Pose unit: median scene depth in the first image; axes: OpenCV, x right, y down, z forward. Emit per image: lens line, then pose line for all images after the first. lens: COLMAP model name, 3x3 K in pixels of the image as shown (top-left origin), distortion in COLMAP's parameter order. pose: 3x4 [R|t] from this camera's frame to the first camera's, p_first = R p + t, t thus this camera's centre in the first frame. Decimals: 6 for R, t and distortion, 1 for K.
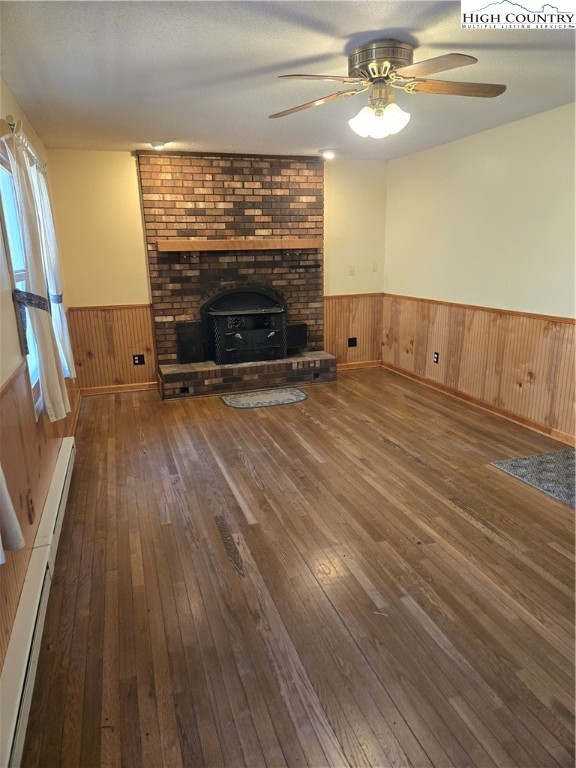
lens RADIAL K [[524.2, 0, 288.0], [0, 524.2, 384.0], [0, 0, 1]] dist [0.051512, -0.002179]
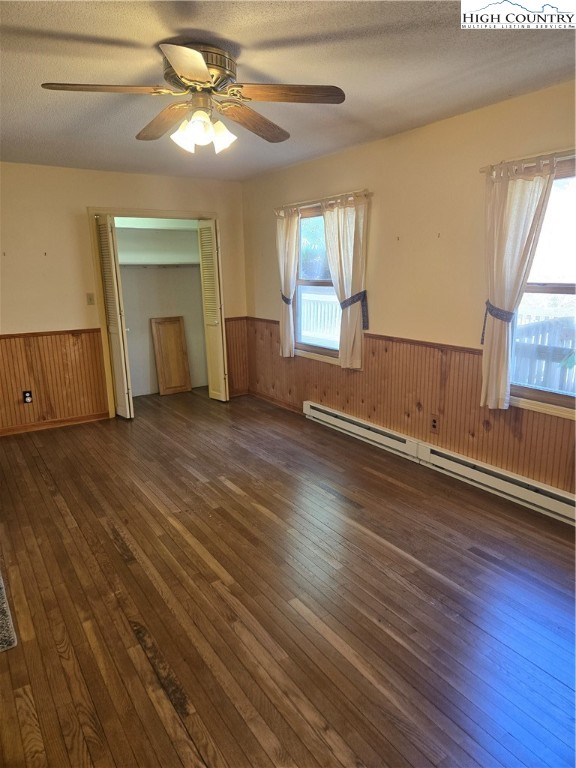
lens RADIAL K [[524.2, 0, 288.0], [0, 524.2, 384.0], [0, 0, 1]] dist [0.051512, -0.002179]
pose [[-0.969092, 0.089087, -0.230053, 0.244781], [-0.023805, 0.894401, 0.446632, -0.464023], [0.245549, 0.438304, -0.864636, 1.773780]]
